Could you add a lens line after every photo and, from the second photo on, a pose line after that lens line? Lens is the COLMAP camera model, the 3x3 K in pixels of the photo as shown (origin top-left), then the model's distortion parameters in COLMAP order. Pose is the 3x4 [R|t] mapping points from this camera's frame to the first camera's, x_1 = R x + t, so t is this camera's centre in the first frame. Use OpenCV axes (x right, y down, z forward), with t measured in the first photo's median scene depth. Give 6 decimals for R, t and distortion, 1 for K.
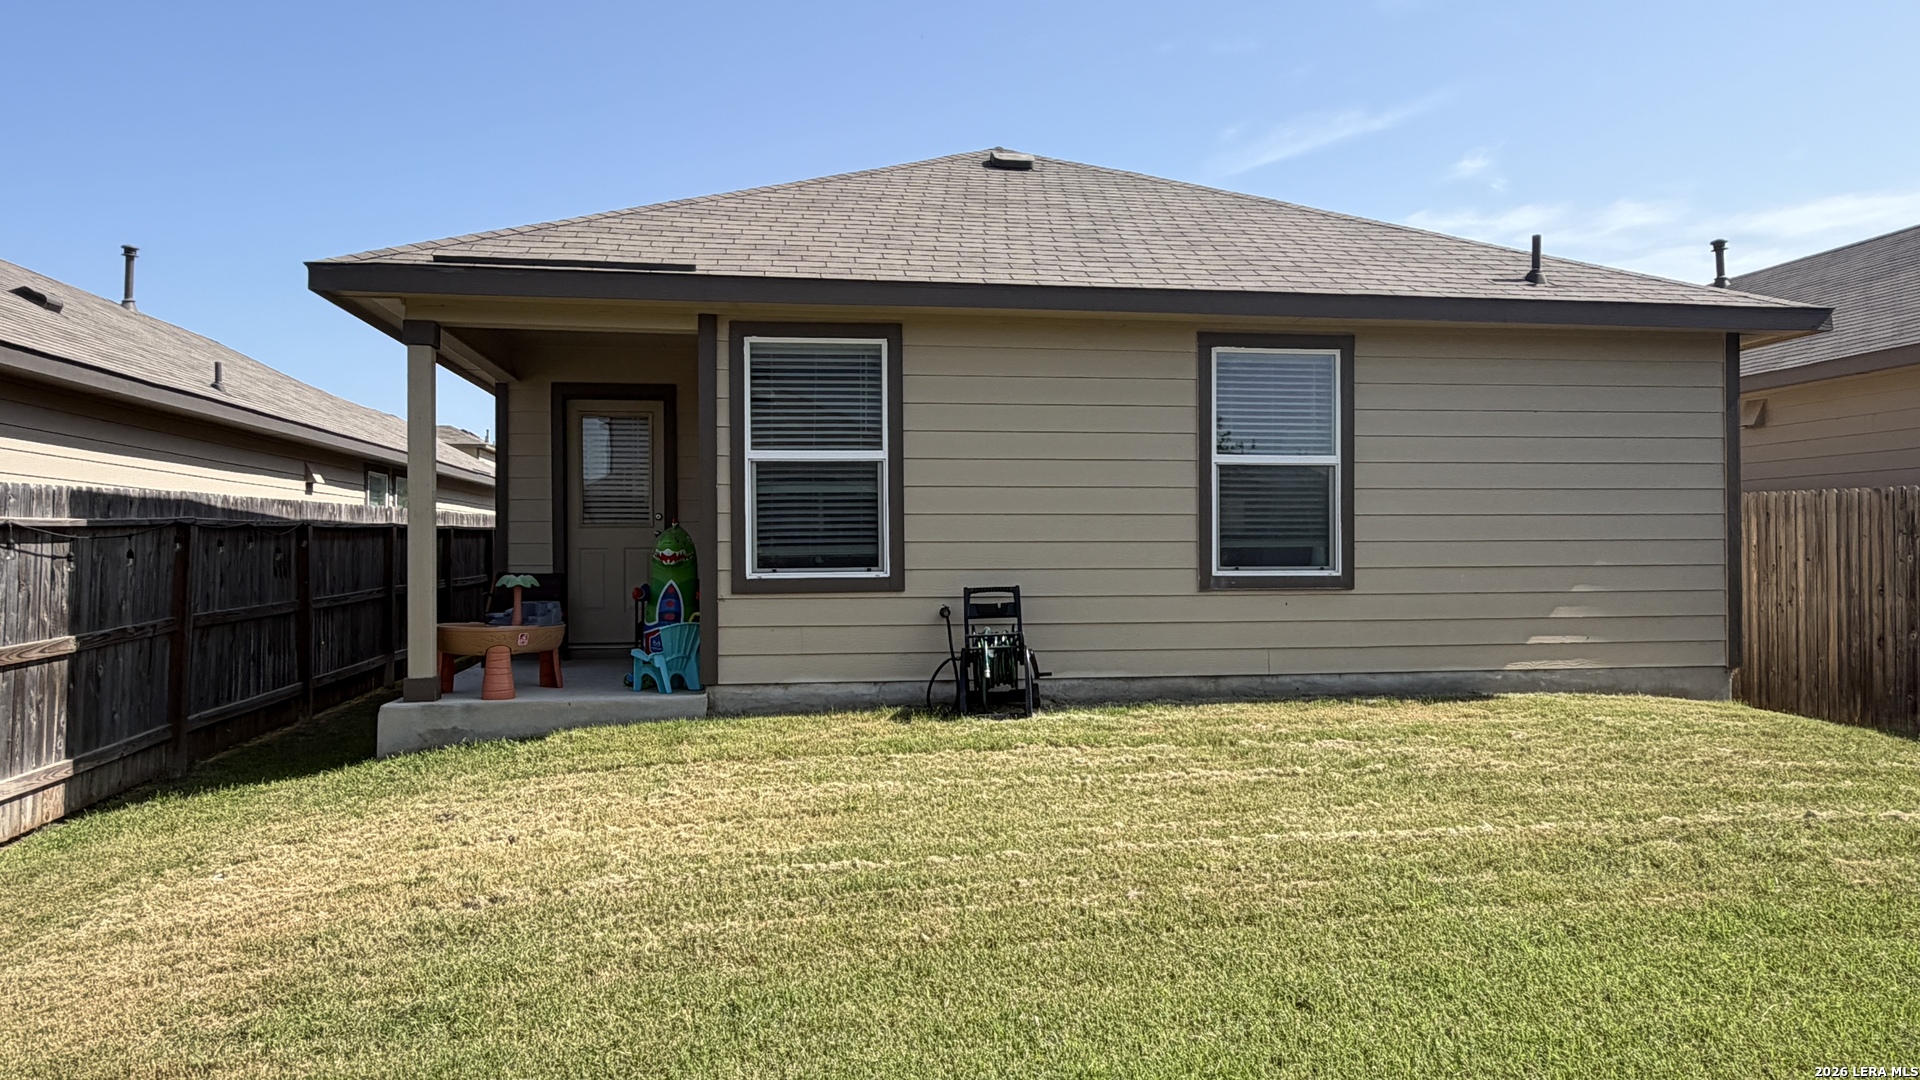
lens RADIAL K [[1252.4, 0, 959.5], [0, 1252.4, 536.9], [0, 0, 1]] dist [-0.003052, 0.001569]
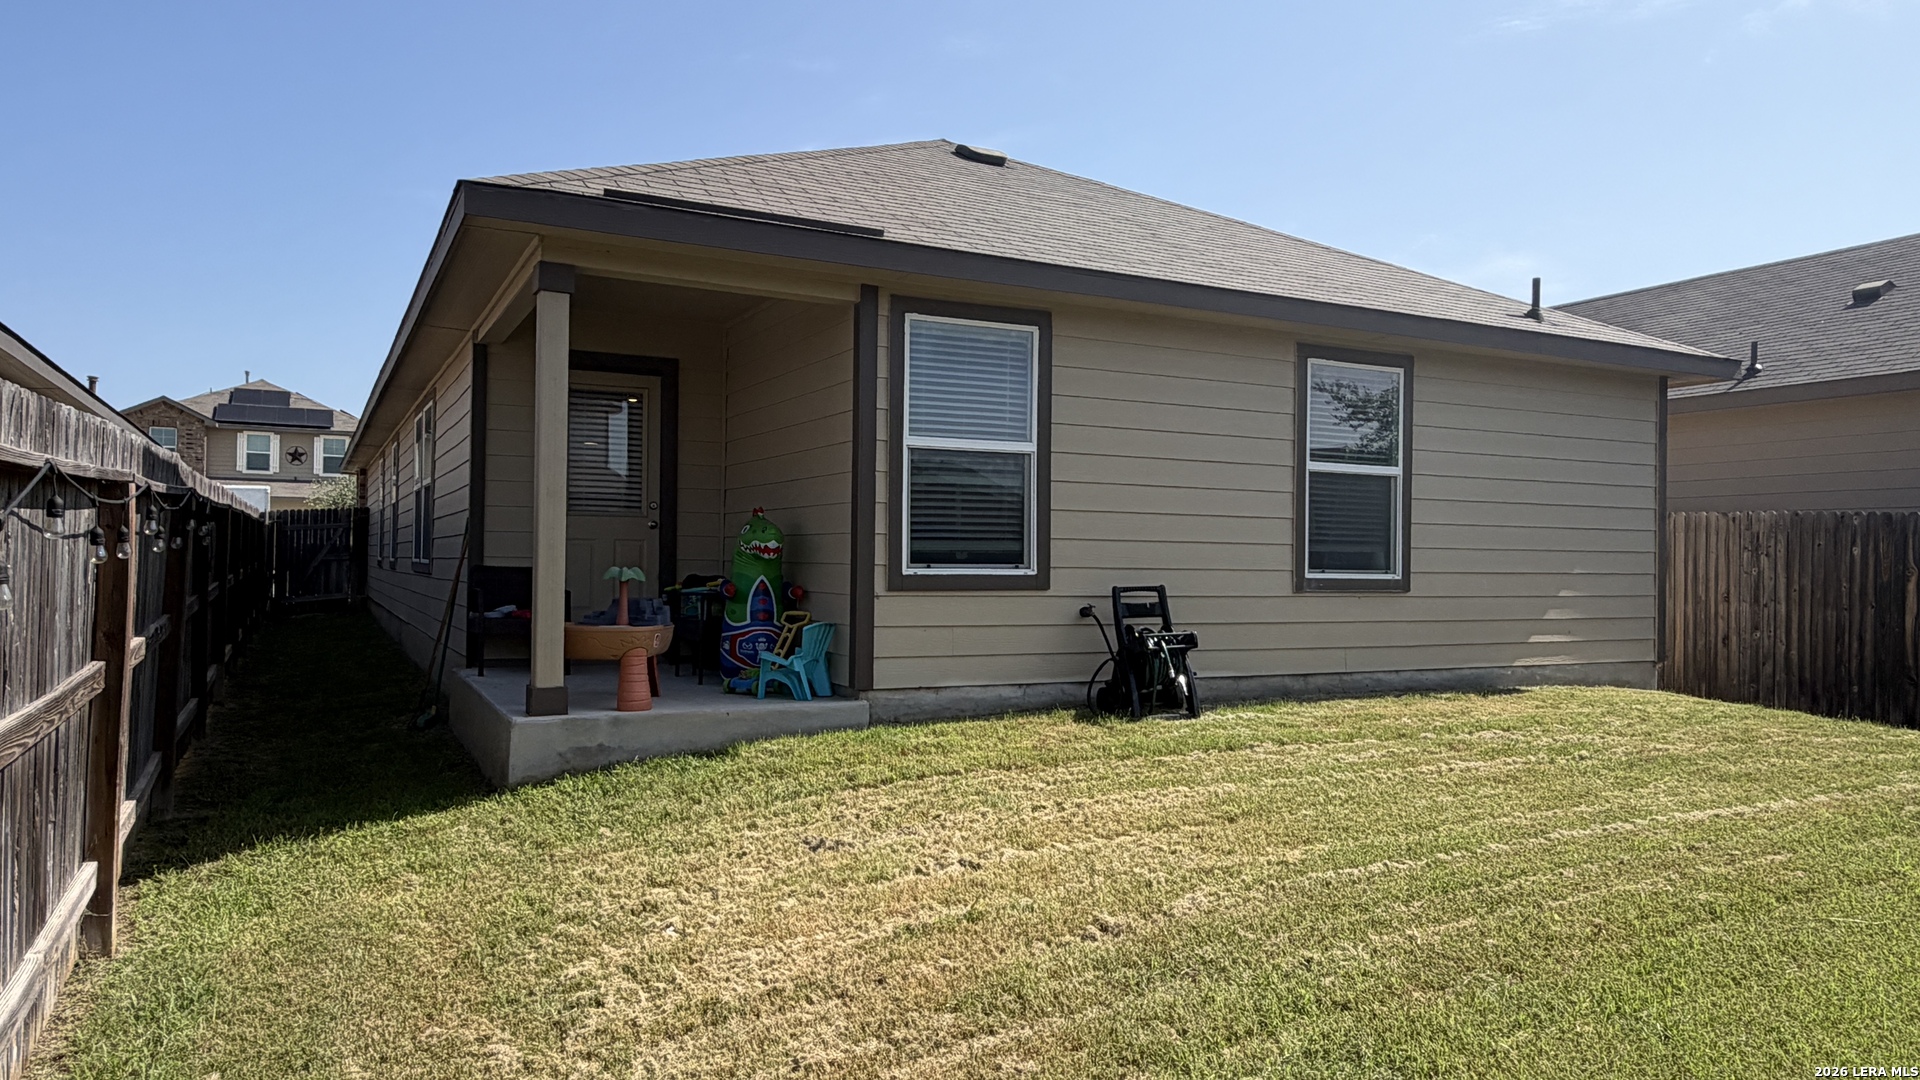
lens RADIAL K [[1252.4, 0, 960.3], [0, 1252.4, 542.3], [0, 0, 1]] dist [-0.003052, 0.001569]
pose [[0.949155, 0.021122, 0.314100, -0.404235], [-0.020608, 0.999775, -0.004957, 0.012869], [-0.314134, -0.001768, 0.949377, 0.105514]]
